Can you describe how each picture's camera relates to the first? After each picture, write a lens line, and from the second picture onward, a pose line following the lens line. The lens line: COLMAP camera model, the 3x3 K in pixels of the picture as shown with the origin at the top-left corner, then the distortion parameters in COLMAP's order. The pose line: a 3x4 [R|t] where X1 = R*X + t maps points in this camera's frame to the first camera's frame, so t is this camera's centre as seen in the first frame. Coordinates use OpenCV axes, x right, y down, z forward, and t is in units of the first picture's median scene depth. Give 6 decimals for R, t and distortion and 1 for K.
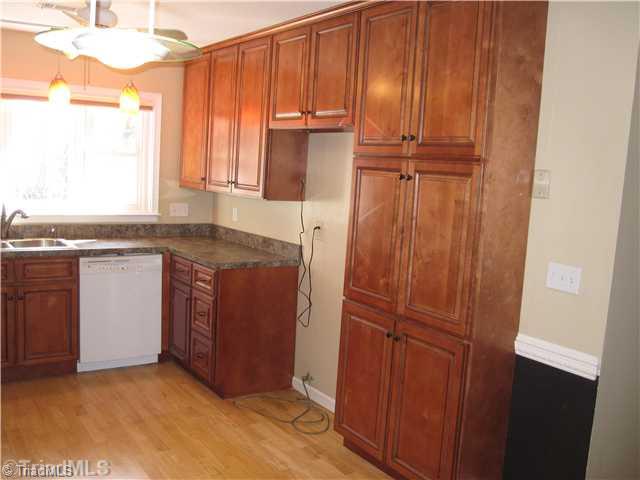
lens RADIAL K [[635.8, 0, 314.9], [0, 635.8, 241.3], [0, 0, 1]] dist [-0.065717, 0.000000]
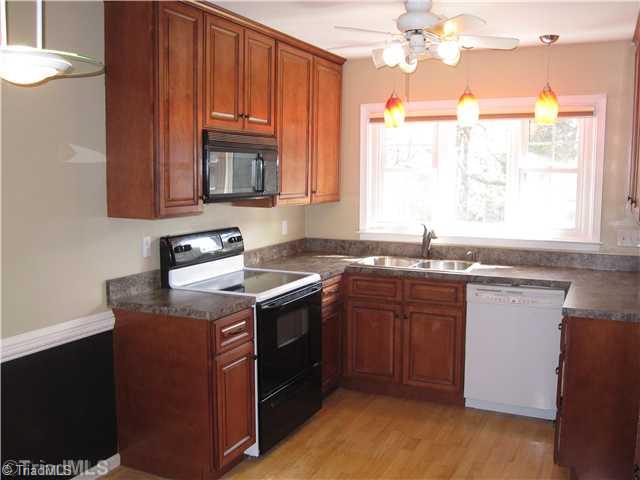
lens RADIAL K [[635.8, 0, 316.8], [0, 635.8, 240.1], [0, 0, 1]] dist [-0.065717, 0.000000]
pose [[0.513324, 0.041201, -0.857205, 0.319800], [-0.076371, 0.997077, 0.002190, -0.023922], [0.854790, 0.064342, 0.514970, 0.336393]]
